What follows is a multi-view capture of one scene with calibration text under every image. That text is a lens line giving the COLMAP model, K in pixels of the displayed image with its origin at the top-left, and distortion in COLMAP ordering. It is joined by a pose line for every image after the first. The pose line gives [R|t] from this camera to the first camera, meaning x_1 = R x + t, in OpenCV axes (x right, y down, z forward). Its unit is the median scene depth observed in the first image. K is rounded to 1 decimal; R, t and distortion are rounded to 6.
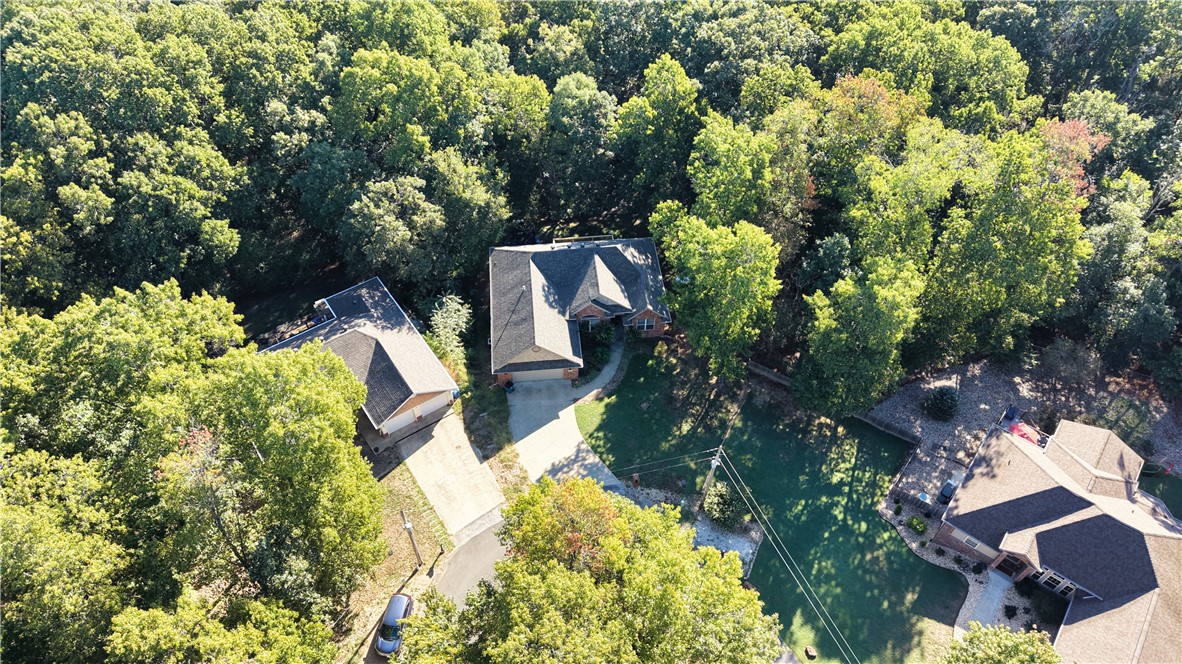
lens RADIAL K [[792.3, 0, 591.0], [0, 792.3, 332.0], [0, 0, 1]] dist [0.178932, -0.322322]
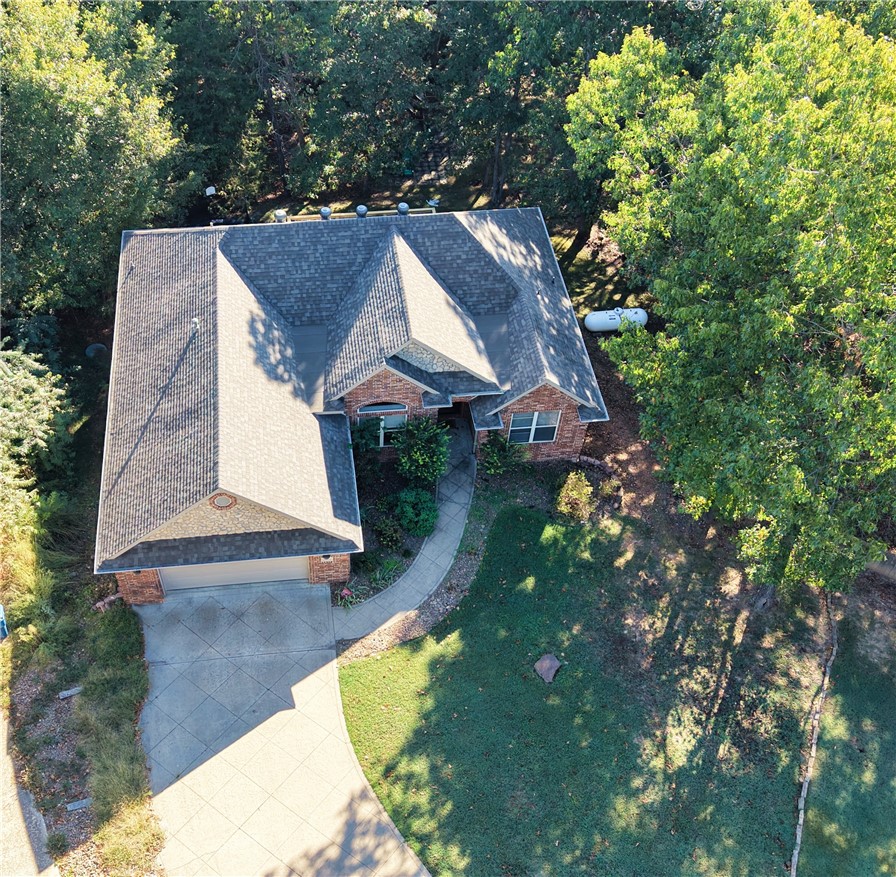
lens RADIAL K [[1735.9, 0, 448.0], [0, 1735.9, 438.5], [0, 0, 1]] dist [-0.001410, 0.027523]
pose [[0.999171, -0.000959, 0.040693, -0.003855], [0.001101, 0.999993, -0.003469, -0.001734], [-0.040689, 0.003511, 0.999166, 0.231229]]
